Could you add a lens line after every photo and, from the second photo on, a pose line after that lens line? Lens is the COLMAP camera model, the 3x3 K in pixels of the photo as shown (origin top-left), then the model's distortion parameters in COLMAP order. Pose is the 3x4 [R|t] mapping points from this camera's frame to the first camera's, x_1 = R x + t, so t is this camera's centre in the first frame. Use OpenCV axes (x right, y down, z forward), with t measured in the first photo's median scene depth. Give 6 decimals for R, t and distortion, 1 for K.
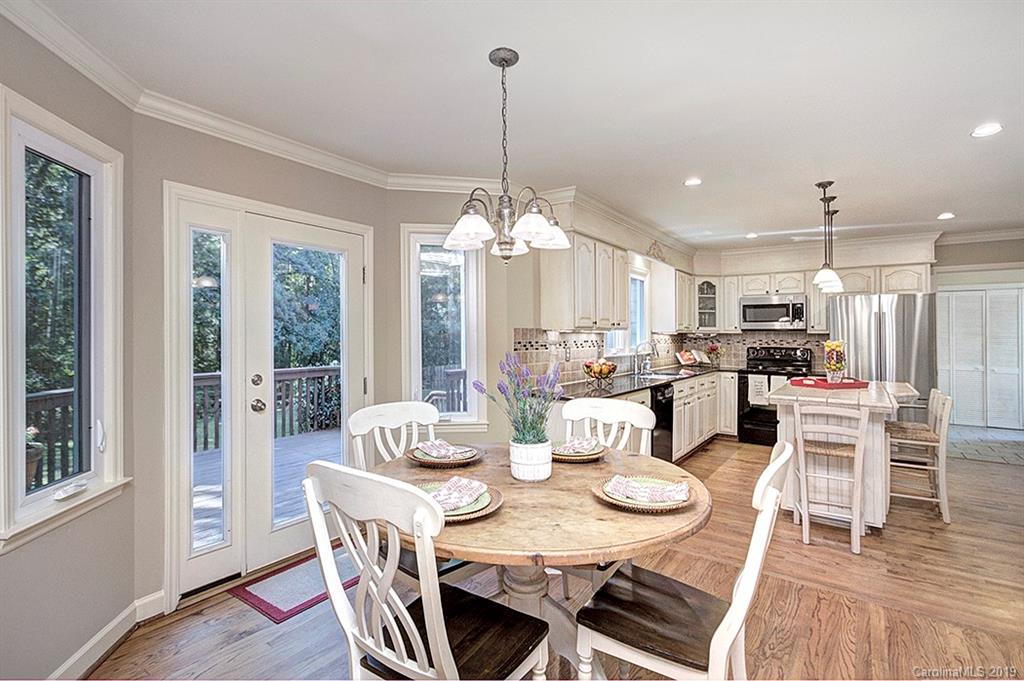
lens RADIAL K [[480.0, 0, 509.2], [0, 480.0, 336.3], [0, 0, 1]] dist [-0.038341, 0.000779]
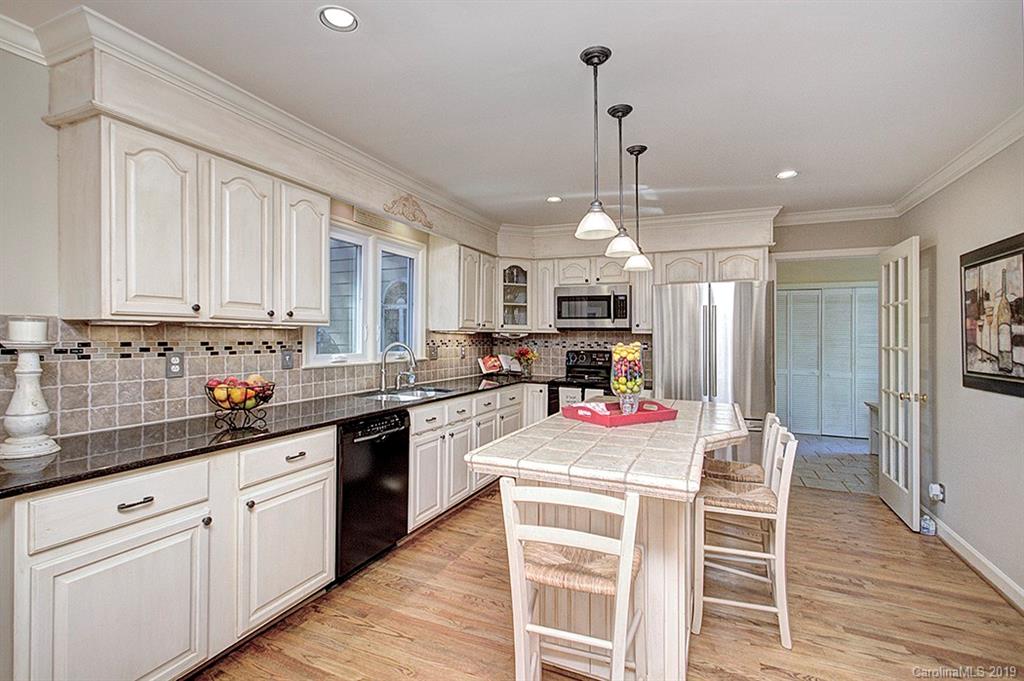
lens RADIAL K [[480.0, 0, 509.2], [0, 480.0, 336.3], [0, 0, 1]] dist [-0.038341, 0.000779]
pose [[0.973293, 0.006246, 0.229480, 0.246262], [-0.005669, 0.999979, -0.003174, 0.001934], [-0.229495, 0.001788, 0.973308, 0.266582]]
